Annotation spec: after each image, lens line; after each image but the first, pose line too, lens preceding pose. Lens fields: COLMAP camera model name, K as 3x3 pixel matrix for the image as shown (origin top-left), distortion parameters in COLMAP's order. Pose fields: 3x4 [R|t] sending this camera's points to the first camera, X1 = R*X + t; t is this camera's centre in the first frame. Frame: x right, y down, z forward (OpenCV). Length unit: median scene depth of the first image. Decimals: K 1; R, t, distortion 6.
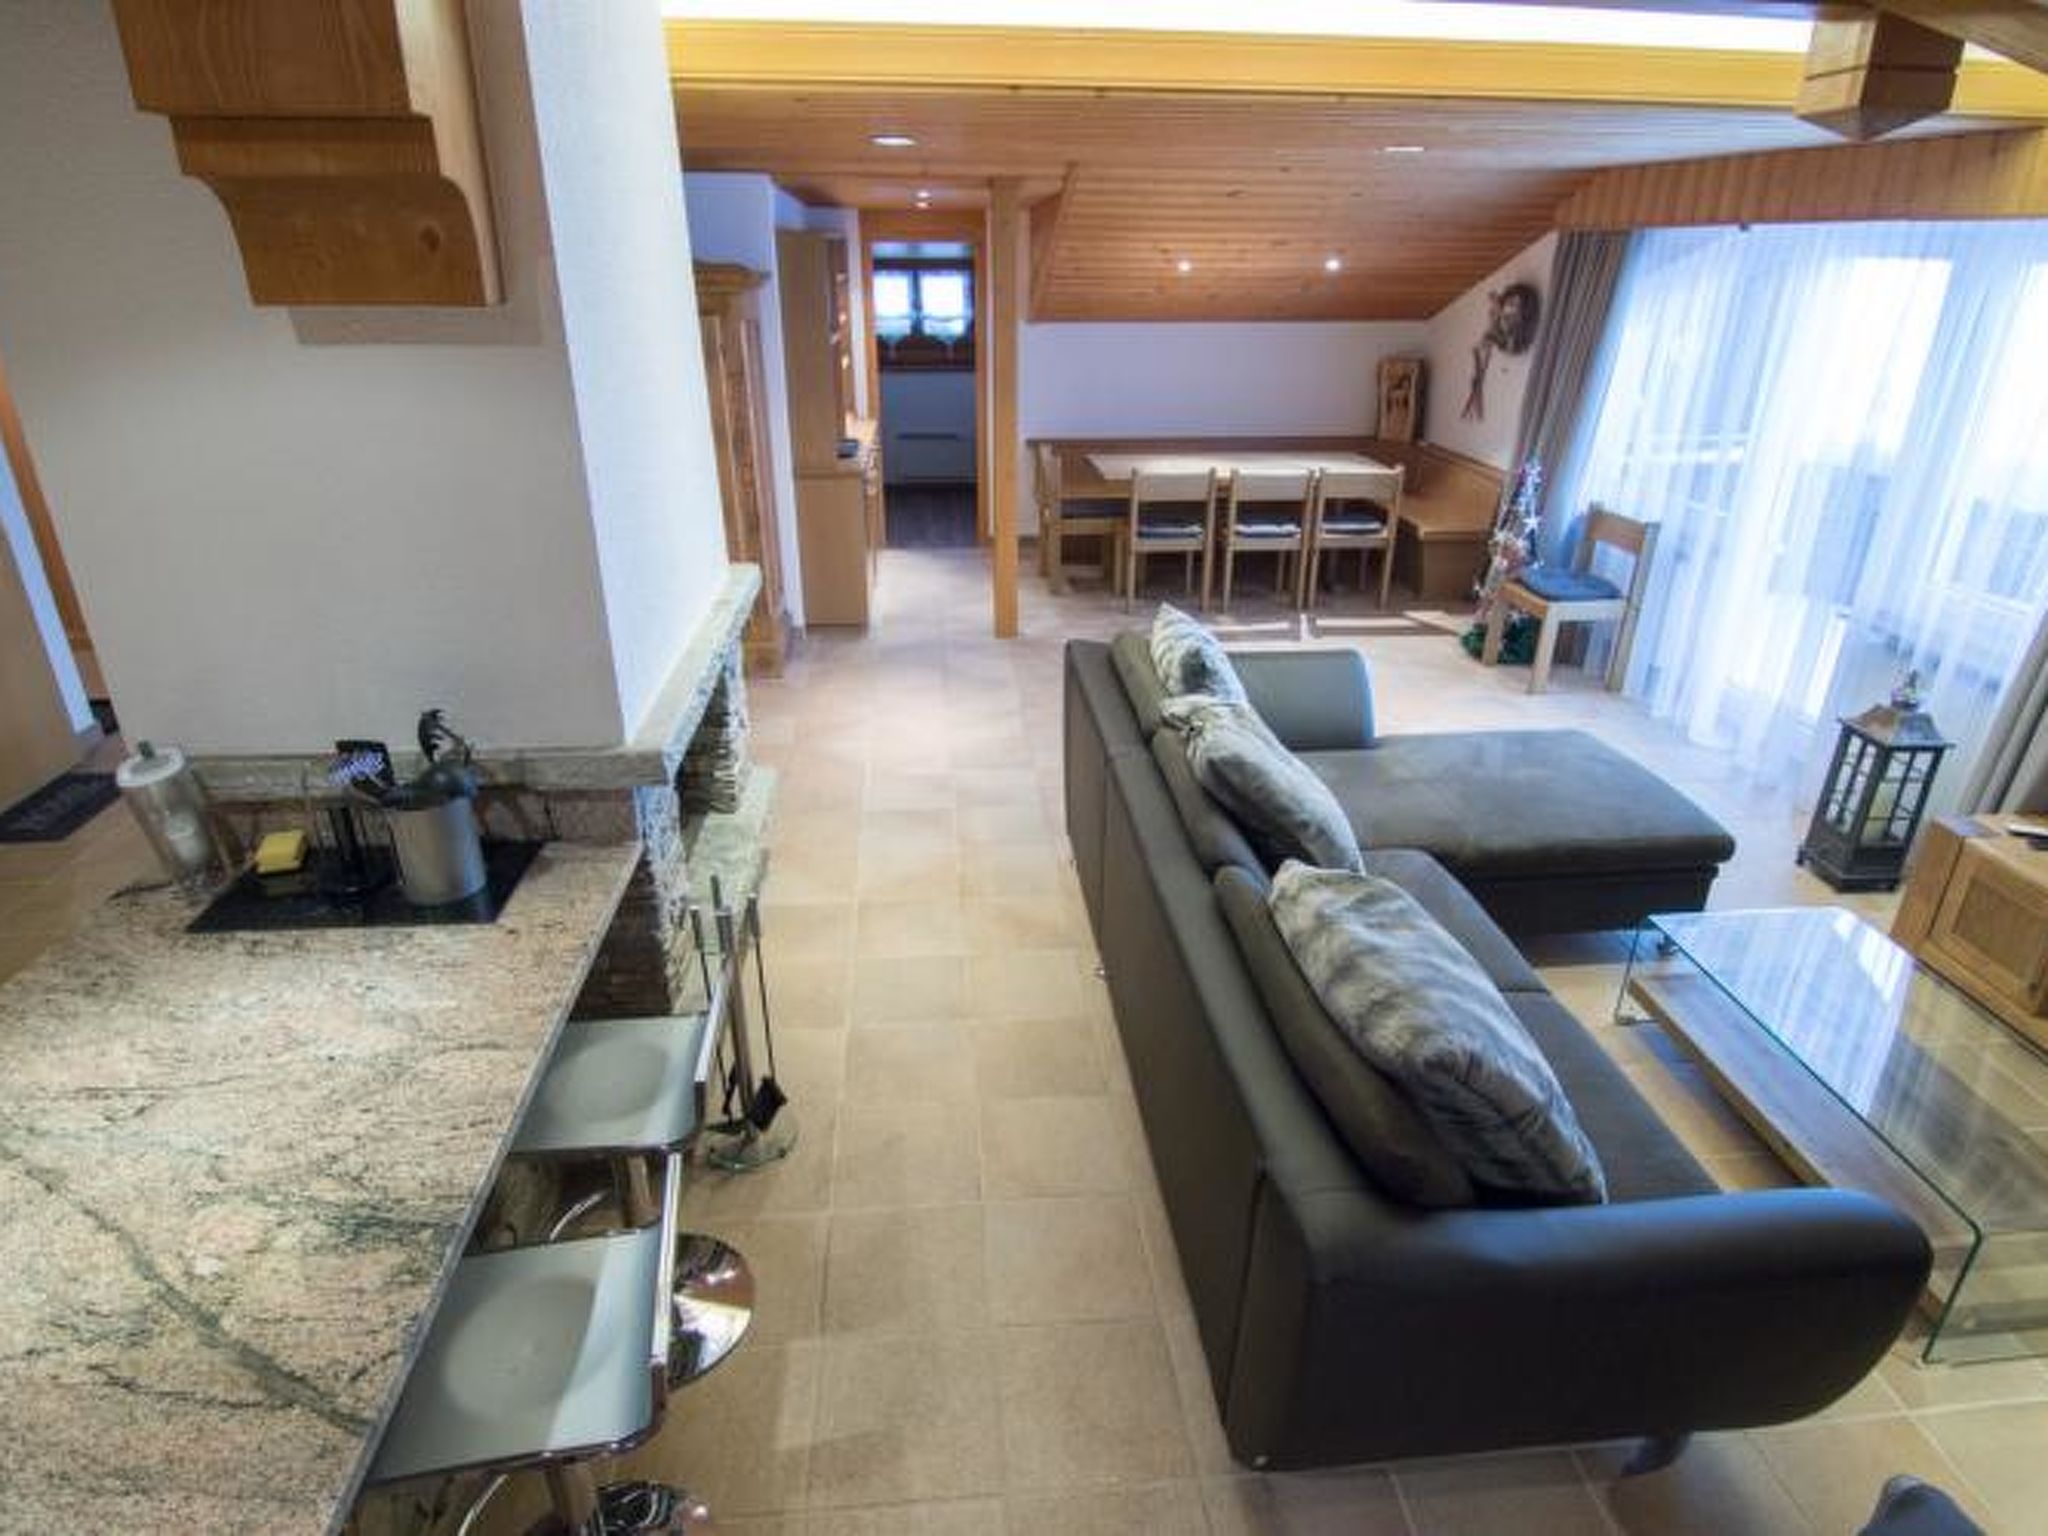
lens RADIAL K [[1164.9, 0, 1035.8], [0, 1164.9, 764.7], [0, 0, 1]] dist [0.004227, -0.015975]
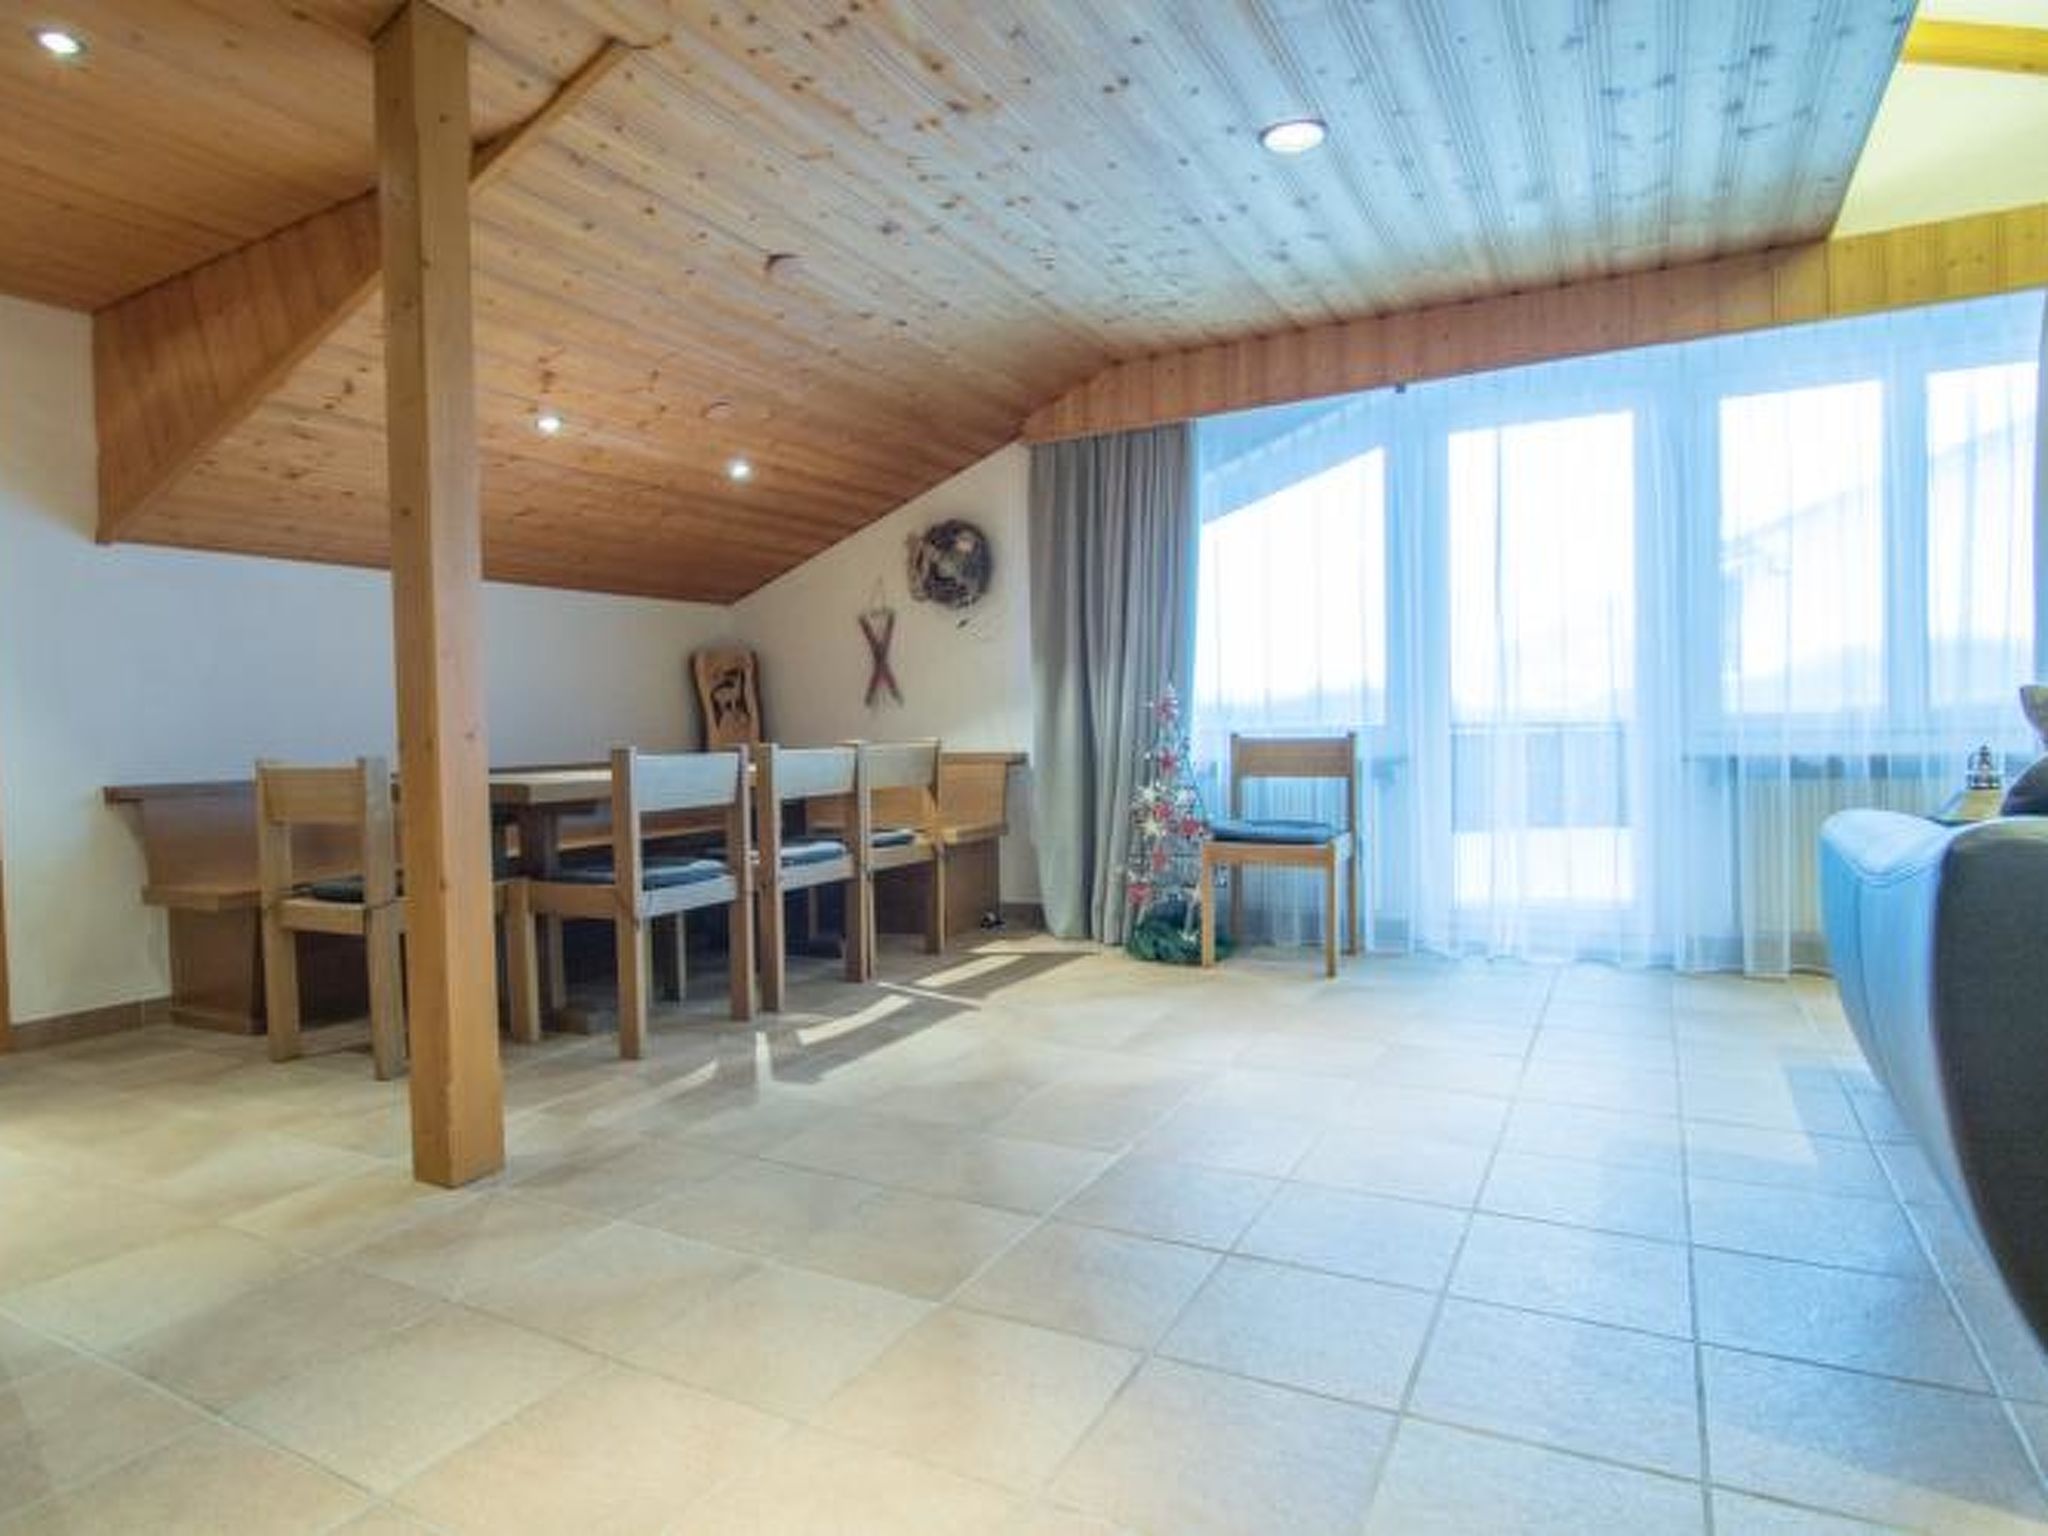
lens RADIAL K [[1164.9, 0, 1035.8], [0, 1164.9, 764.7], [0, 0, 1]] dist [0.004227, -0.015975]
pose [[0.576817, -0.058074, 0.814806, -0.244505], [0.355190, 0.916071, -0.186155, -0.114930], [-0.735610, 0.396789, 0.549033, 0.712994]]
